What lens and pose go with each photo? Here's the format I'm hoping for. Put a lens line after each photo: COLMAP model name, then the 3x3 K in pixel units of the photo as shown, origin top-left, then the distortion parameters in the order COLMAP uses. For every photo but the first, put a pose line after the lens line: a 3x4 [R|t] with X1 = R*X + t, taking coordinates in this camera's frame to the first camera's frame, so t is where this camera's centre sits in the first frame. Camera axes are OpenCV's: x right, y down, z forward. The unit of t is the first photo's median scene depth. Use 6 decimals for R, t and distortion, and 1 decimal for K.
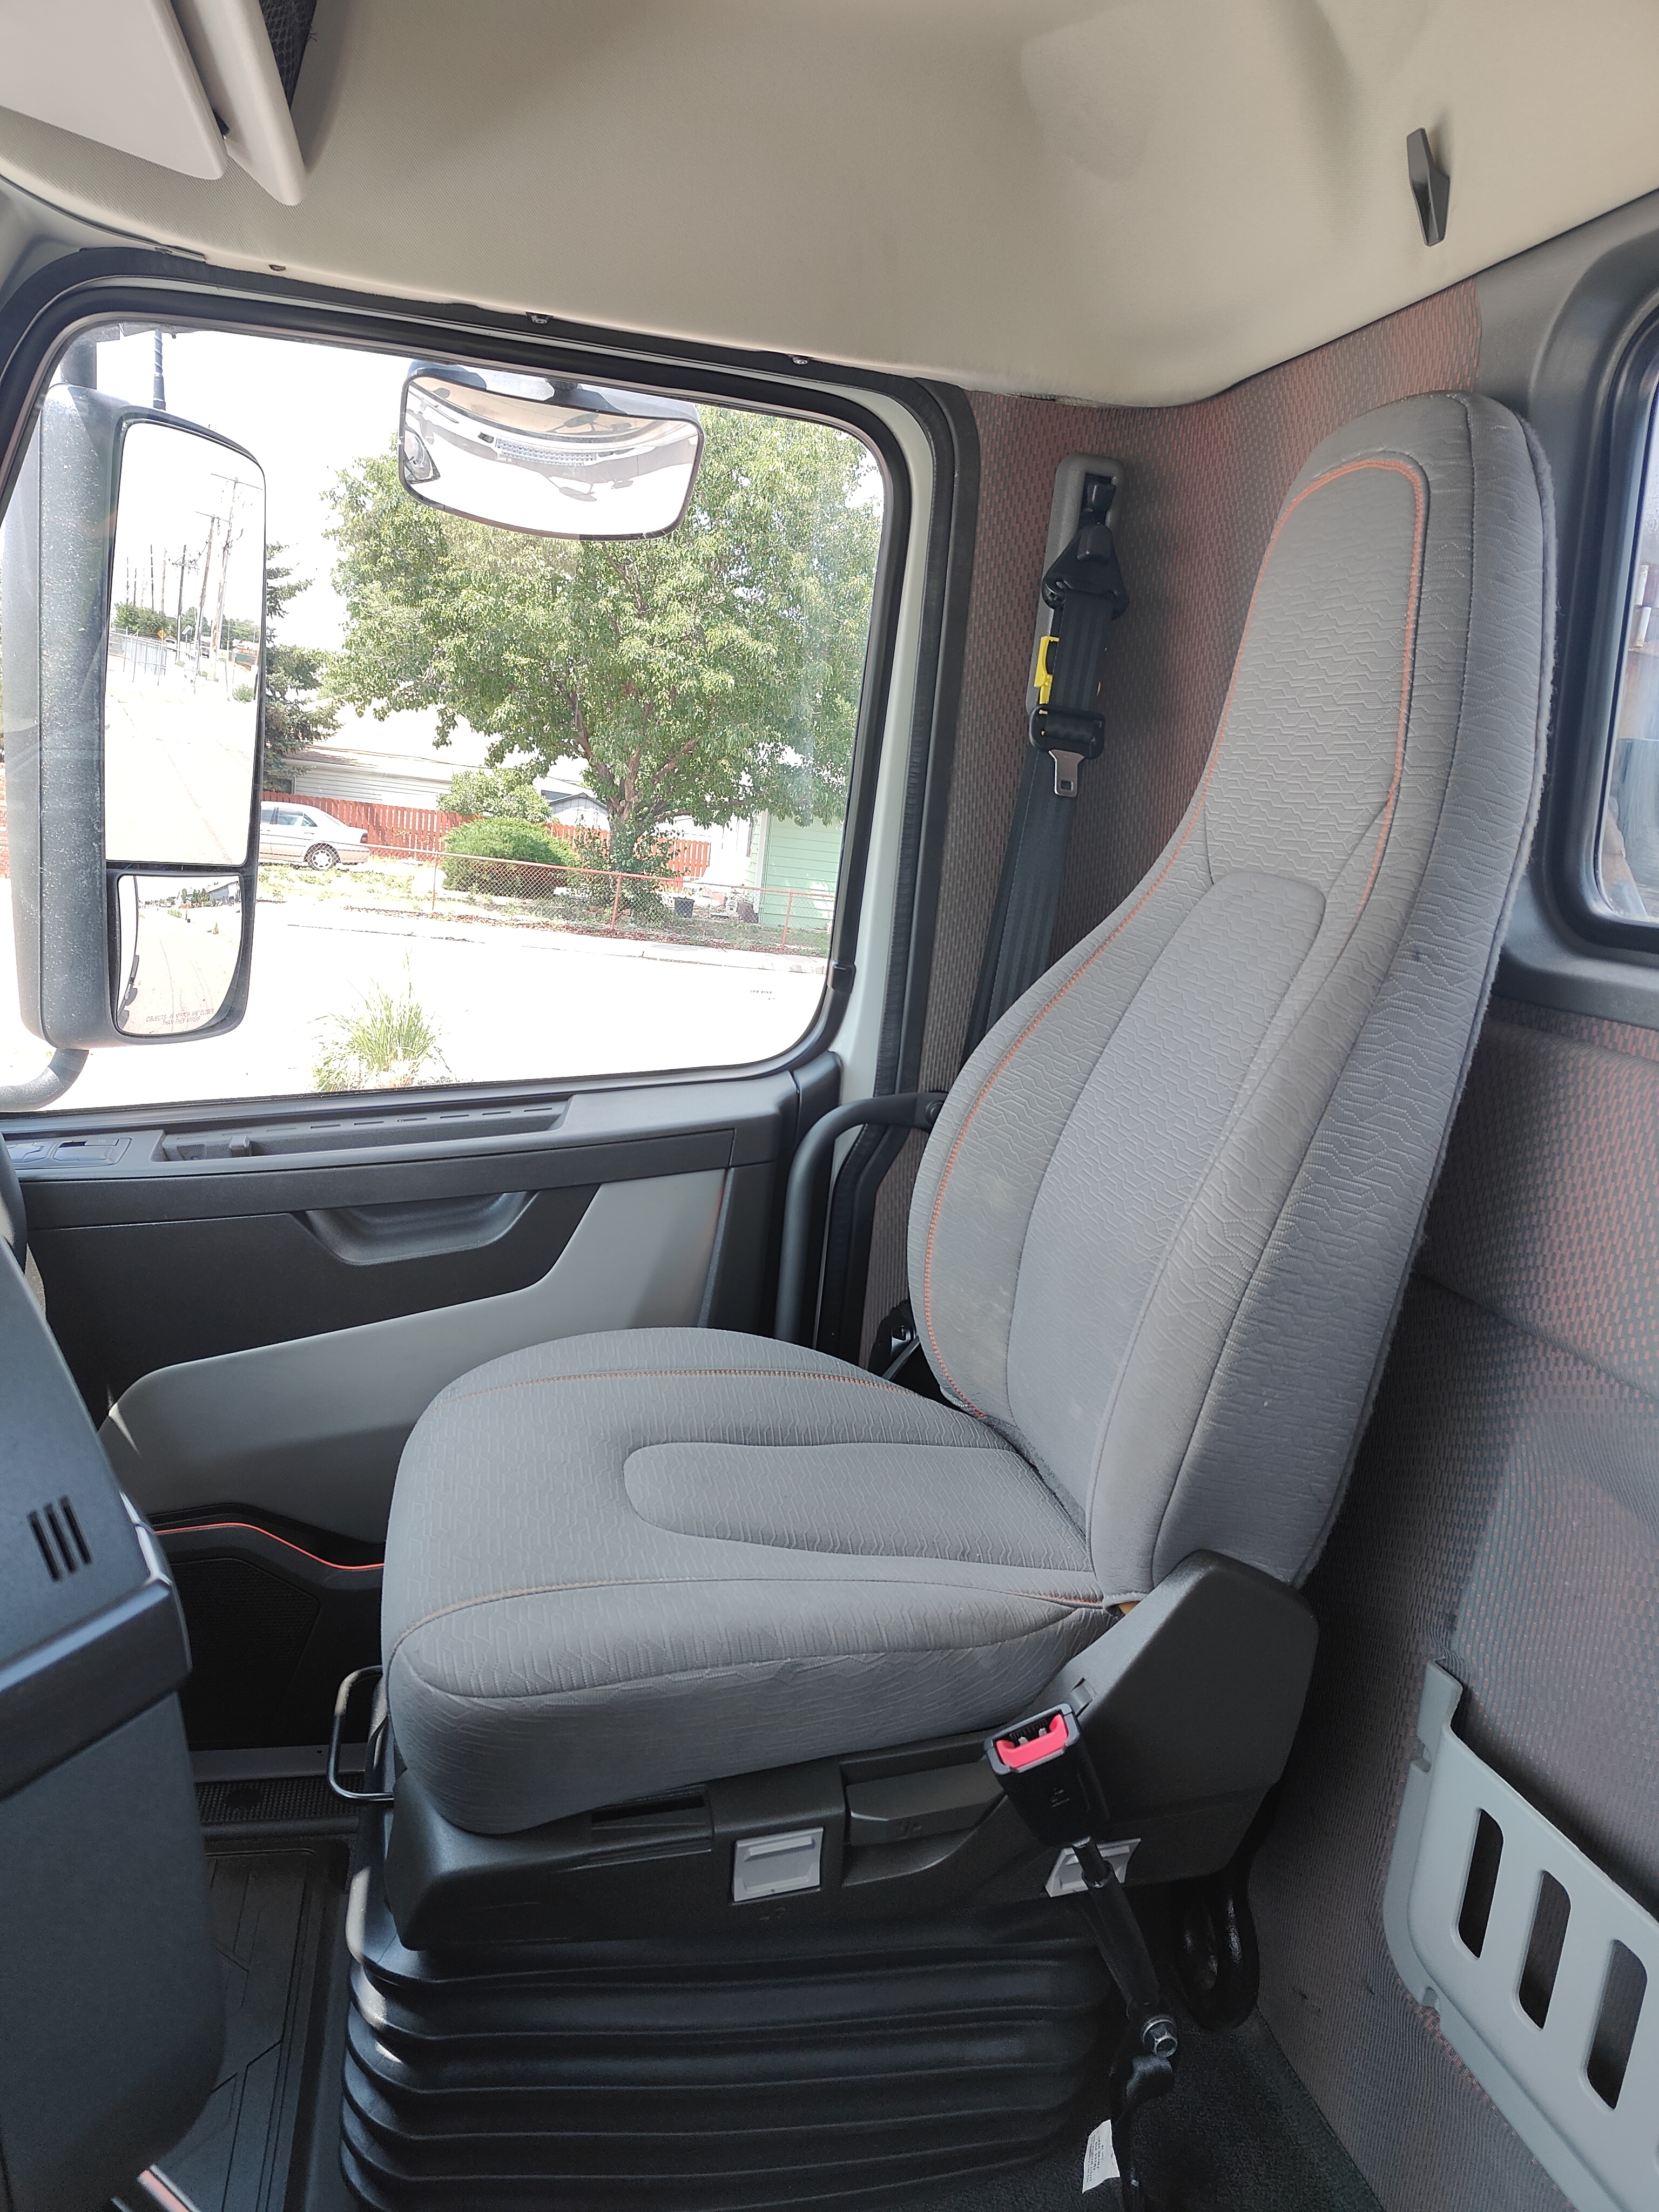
lens RADIAL K [[1551.3, 0, 823.6], [0, 1551.3, 1127.9], [0, 0, 1]] dist [0.011785, -0.013063]
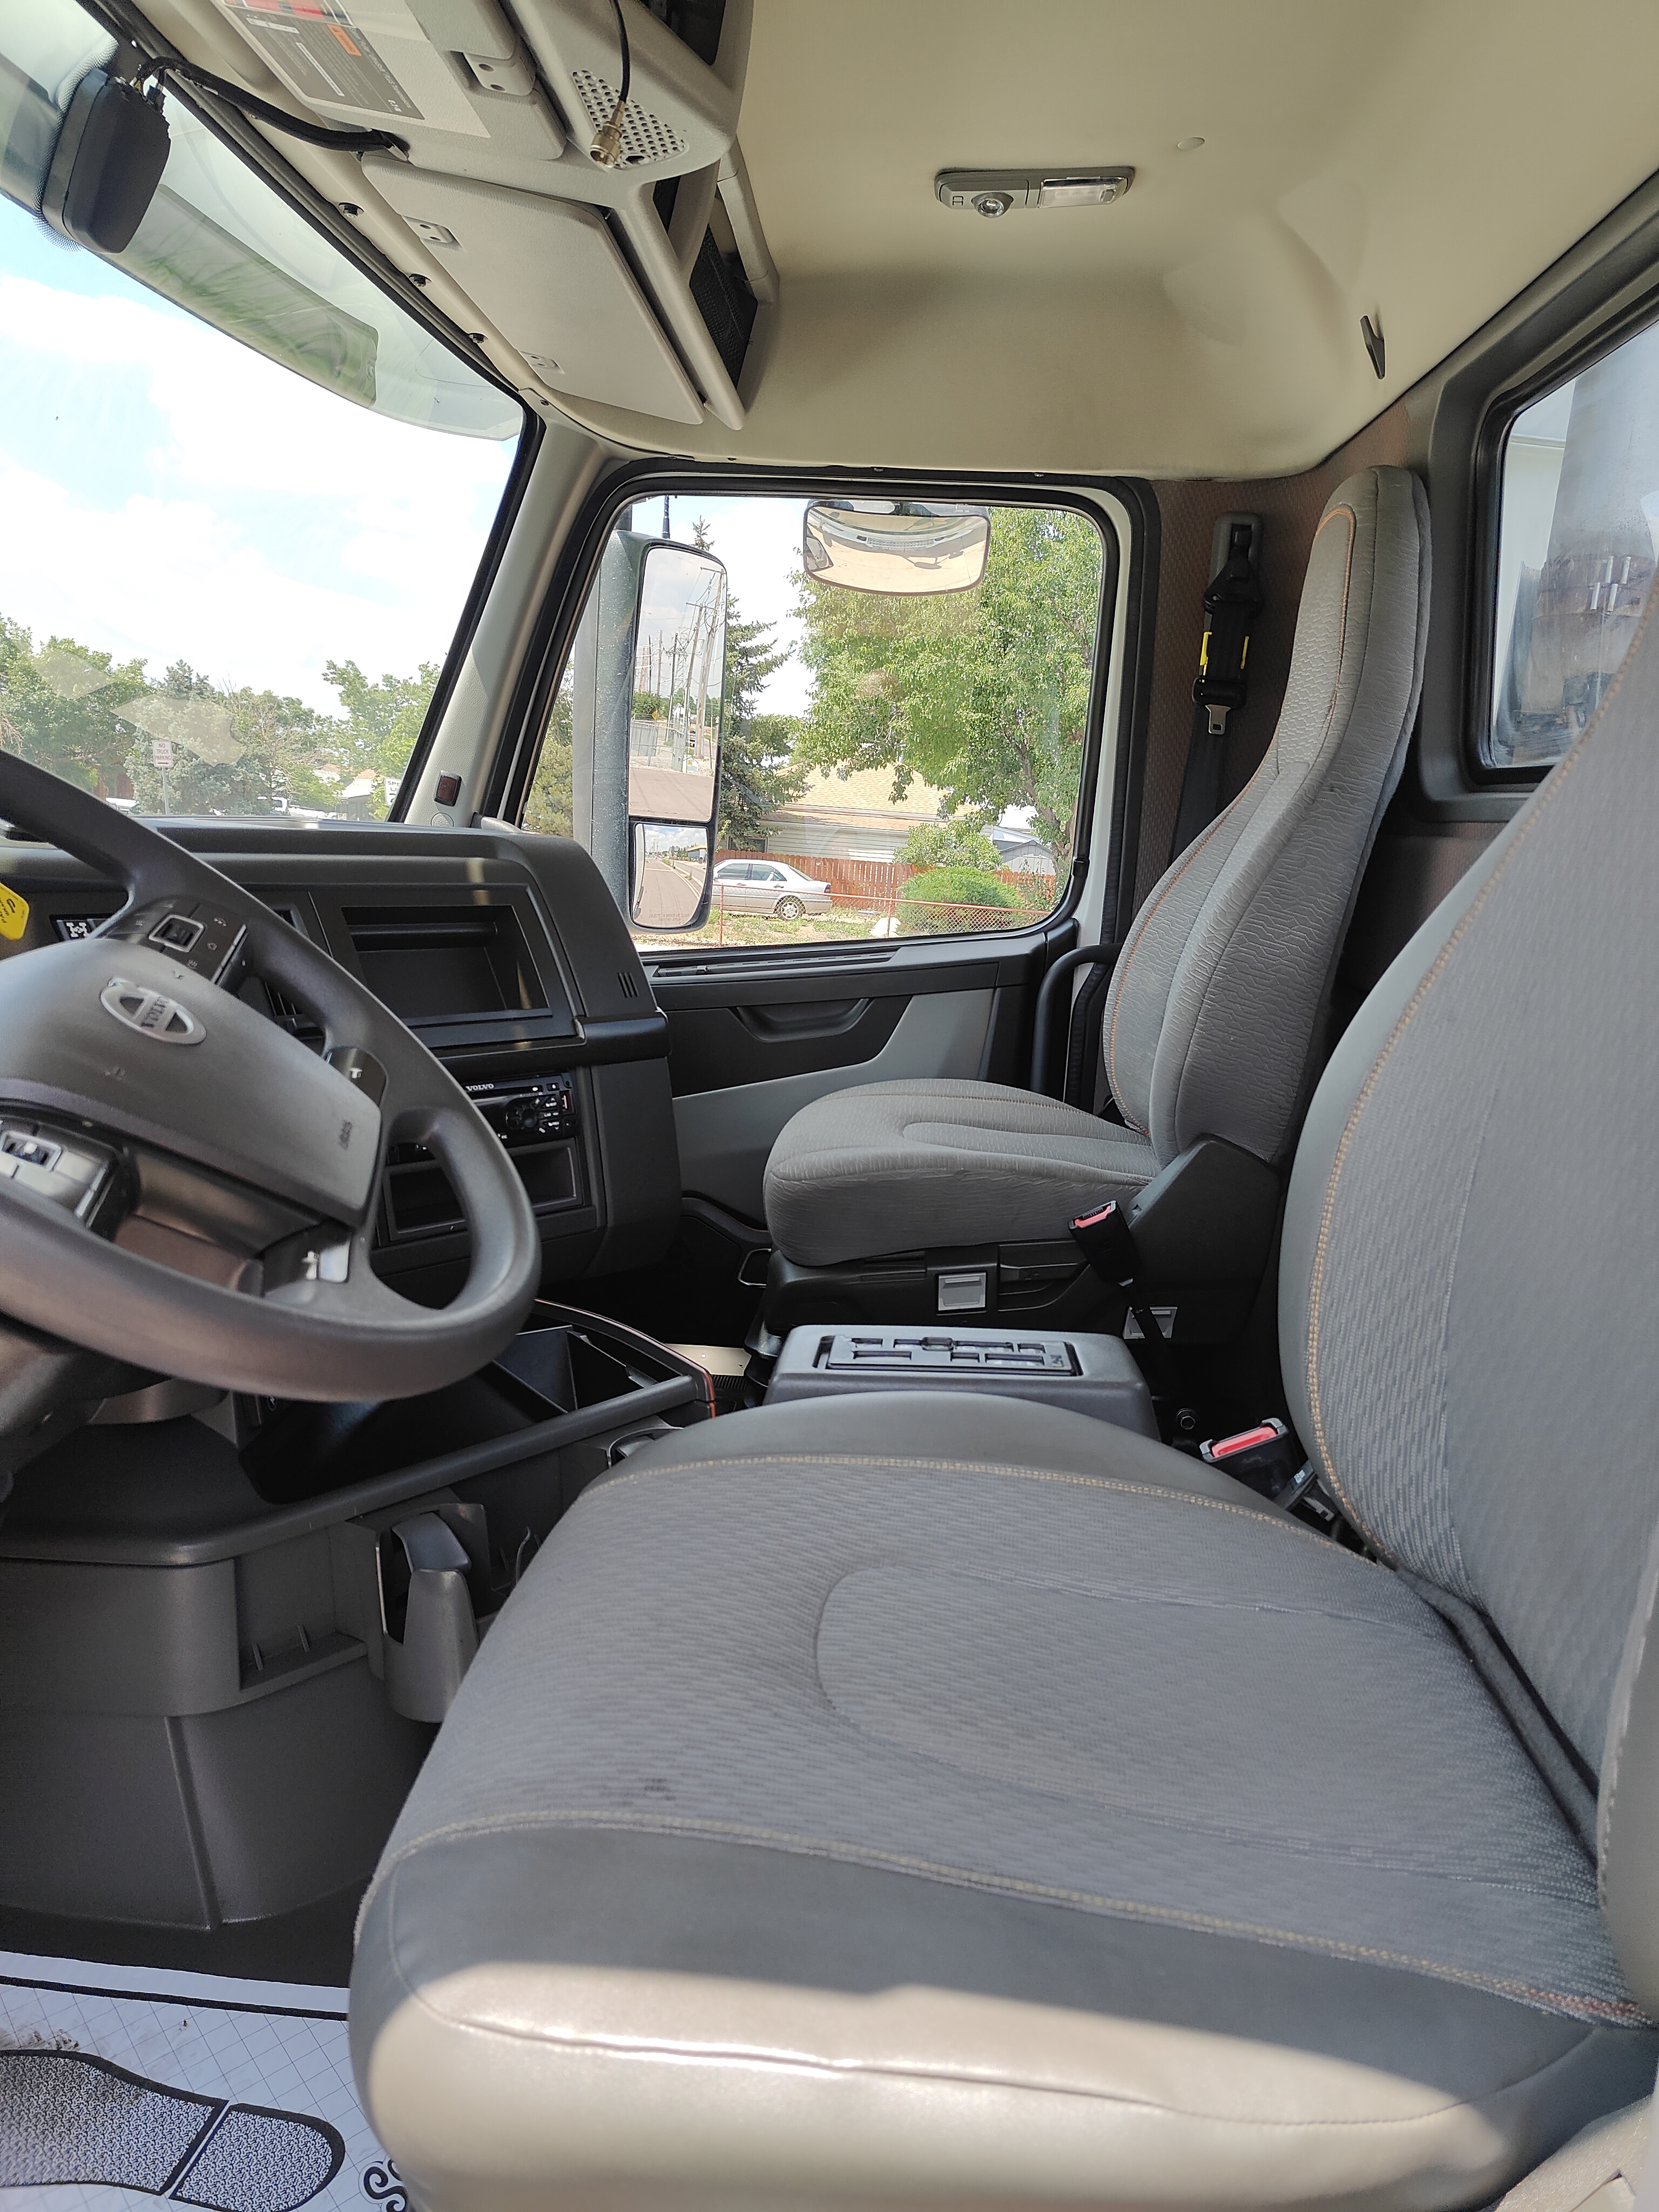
lens RADIAL K [[1551.3, 0, 829.1], [0, 1551.3, 1089.0], [0, 0, 1]] dist [0.011785, -0.013063]
pose [[0.959698, 0.005054, -0.280989, 0.182841], [-0.020596, 0.998415, -0.052384, 0.180610], [0.280278, 0.056060, 0.958280, -0.445639]]
